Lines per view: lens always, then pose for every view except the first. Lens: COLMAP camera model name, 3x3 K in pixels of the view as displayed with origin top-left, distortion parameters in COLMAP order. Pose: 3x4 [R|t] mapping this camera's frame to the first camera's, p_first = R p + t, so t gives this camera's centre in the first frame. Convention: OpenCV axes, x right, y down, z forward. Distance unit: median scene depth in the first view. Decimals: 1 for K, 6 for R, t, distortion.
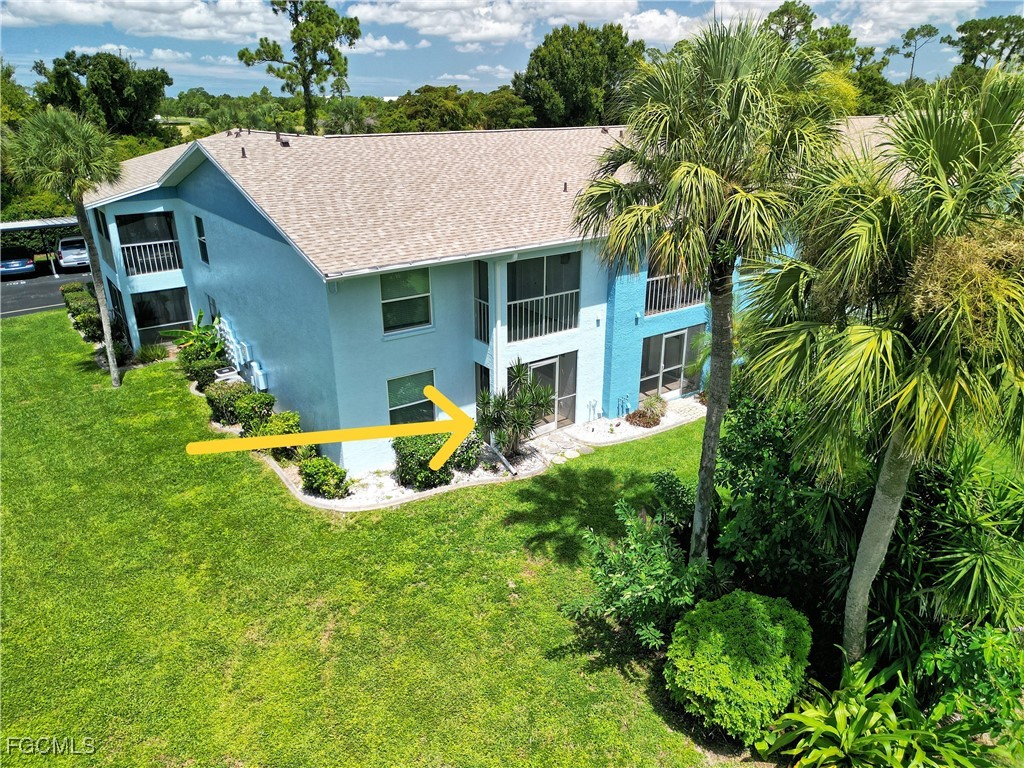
lens RADIAL K [[719.0, 0, 514.6], [0, 719.0, 387.4], [0, 0, 1]] dist [0.062686, -0.030801]
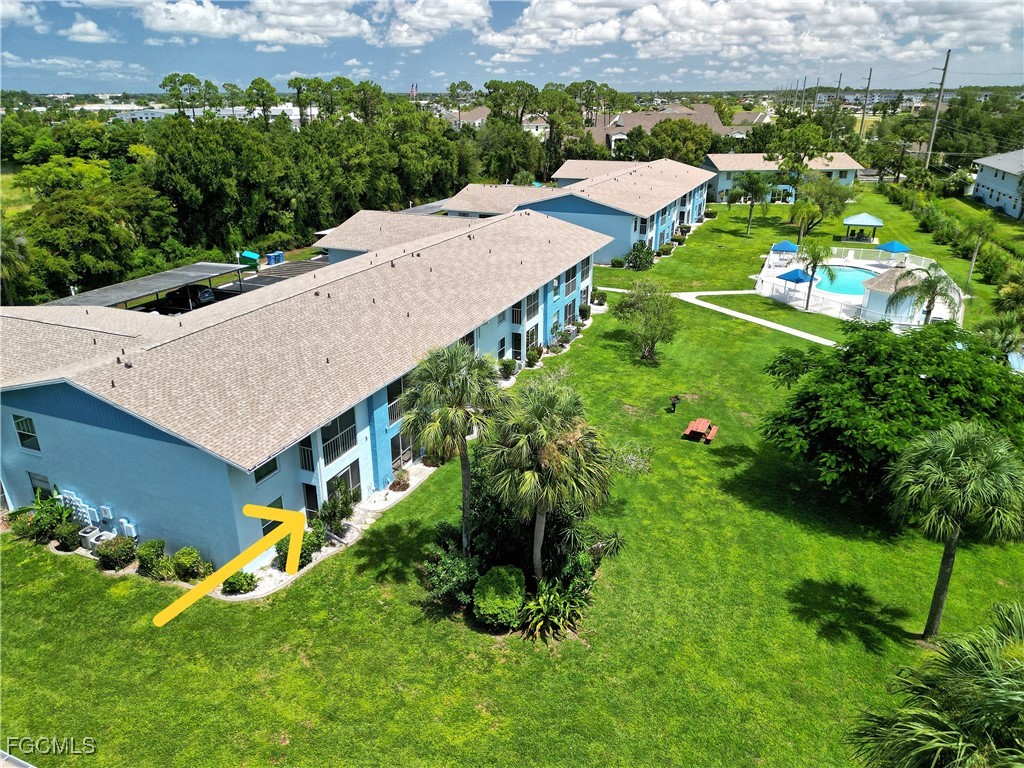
lens RADIAL K [[719.0, 0, 514.4], [0, 719.0, 375.9], [0, 0, 1]] dist [0.062686, -0.030801]
pose [[0.855776, -0.184180, 0.483451, -0.408571], [0.188899, 0.981205, 0.039431, -0.256431], [-0.481626, 0.057579, 0.874483, -0.698319]]
